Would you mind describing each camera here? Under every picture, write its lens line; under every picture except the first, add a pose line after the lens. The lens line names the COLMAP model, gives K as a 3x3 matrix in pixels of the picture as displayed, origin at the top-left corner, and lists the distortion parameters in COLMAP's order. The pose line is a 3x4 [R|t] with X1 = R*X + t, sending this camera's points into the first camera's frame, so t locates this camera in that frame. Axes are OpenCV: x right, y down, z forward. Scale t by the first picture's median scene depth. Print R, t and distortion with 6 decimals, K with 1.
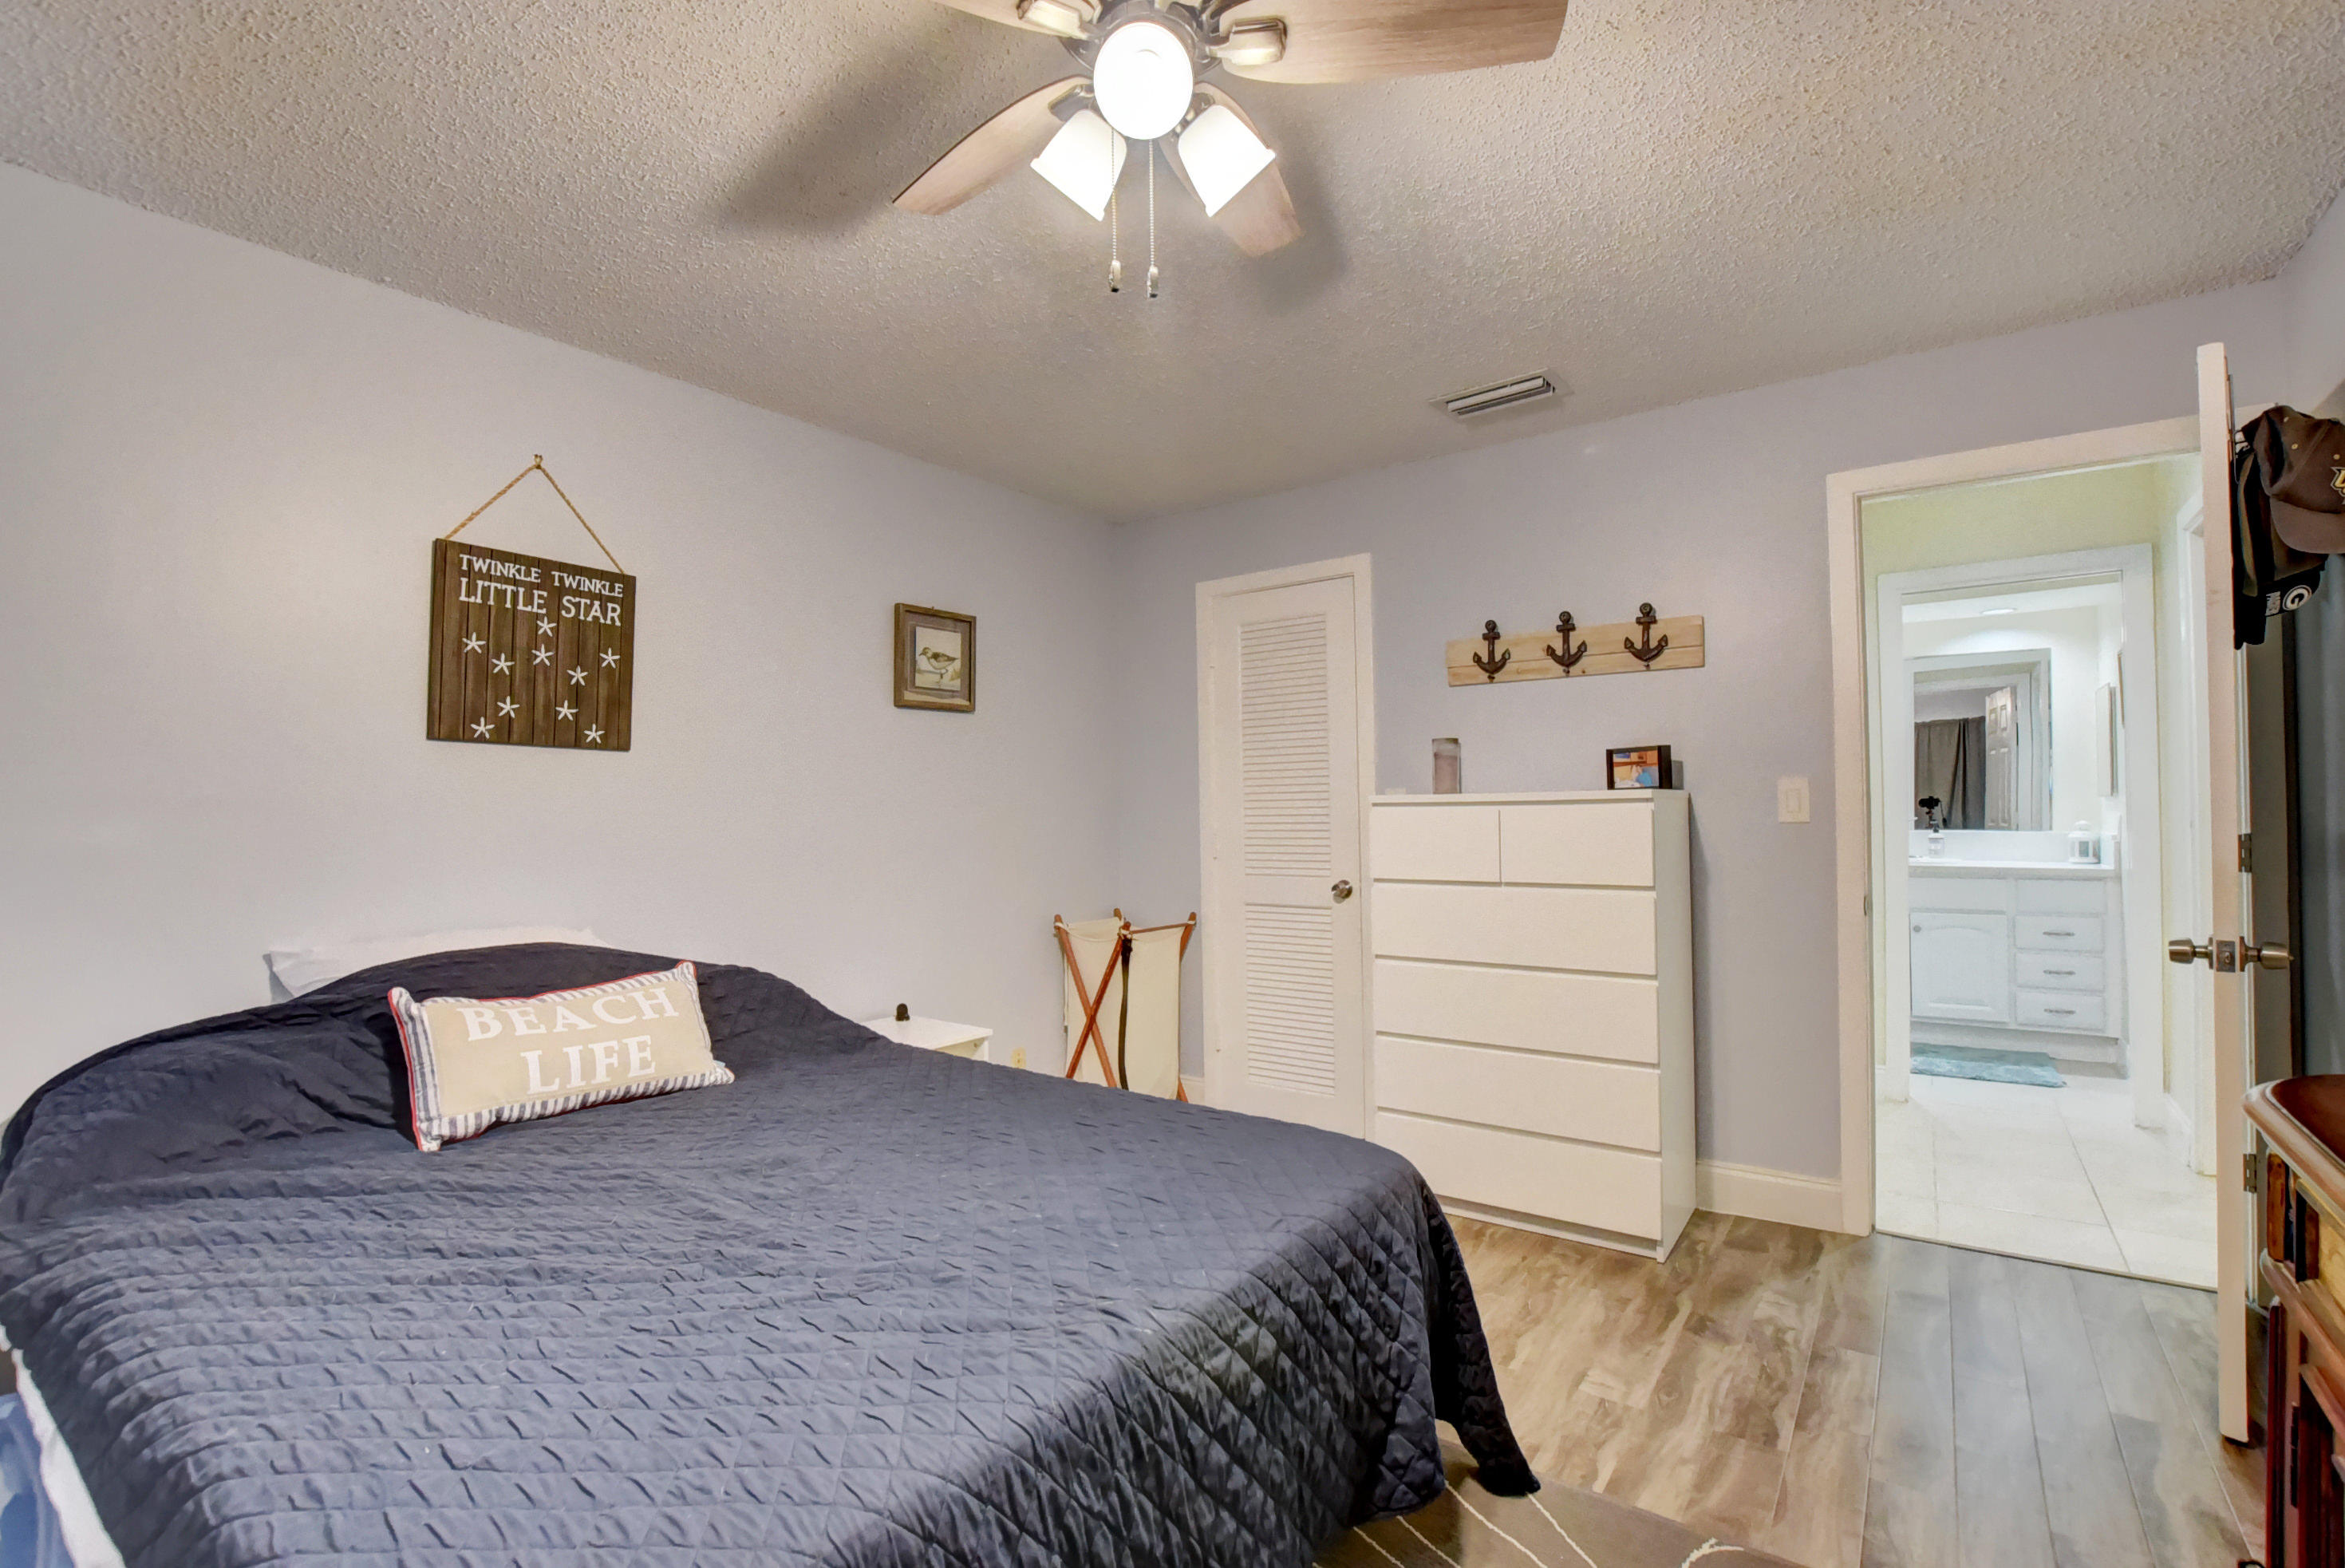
lens RADIAL K [[1041.0, 0, 1172.8], [0, 1041.0, 791.6], [0, 0, 1]] dist [-0.033583, 0.004740]
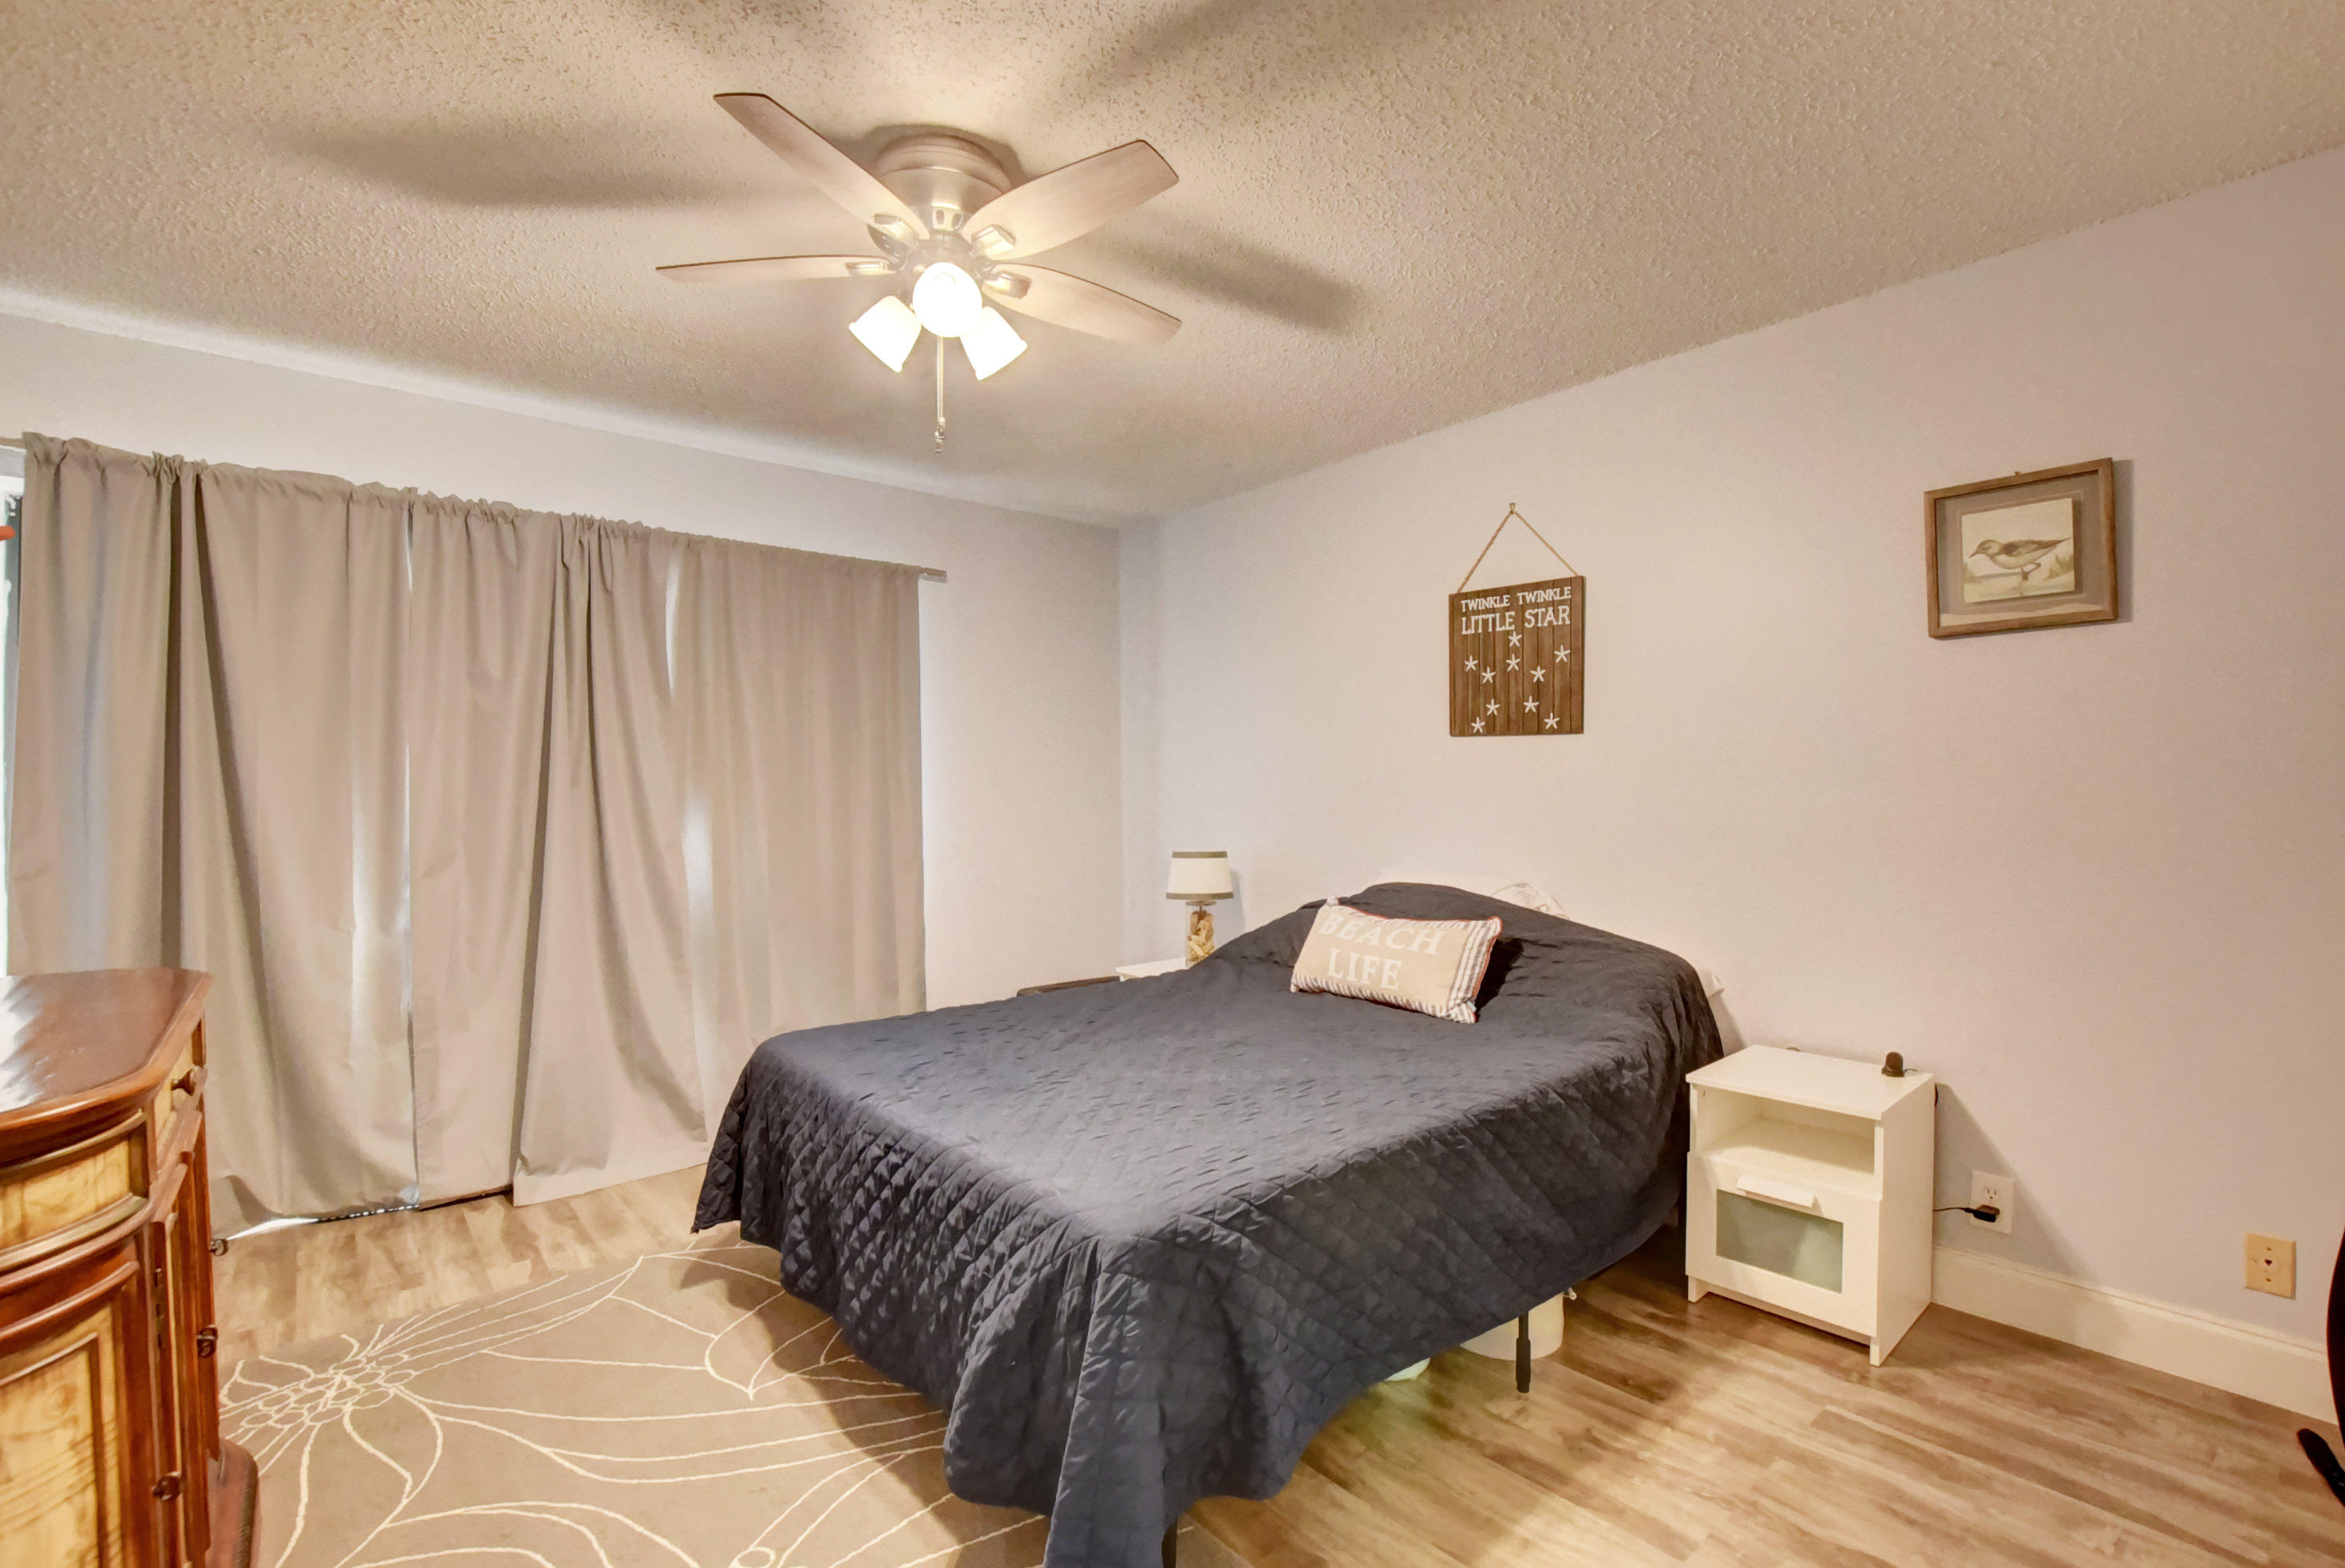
lens RADIAL K [[1040.8, 0, 1174.5], [0, 1040.8, 785.8], [0, 0, 1]] dist [-0.033583, 0.004740]
pose [[-0.228333, 0.003779, -0.973576, 0.703631], [0.022153, 0.999754, -0.001316, 0.009723], [0.973331, -0.021868, -0.228361, 0.874368]]
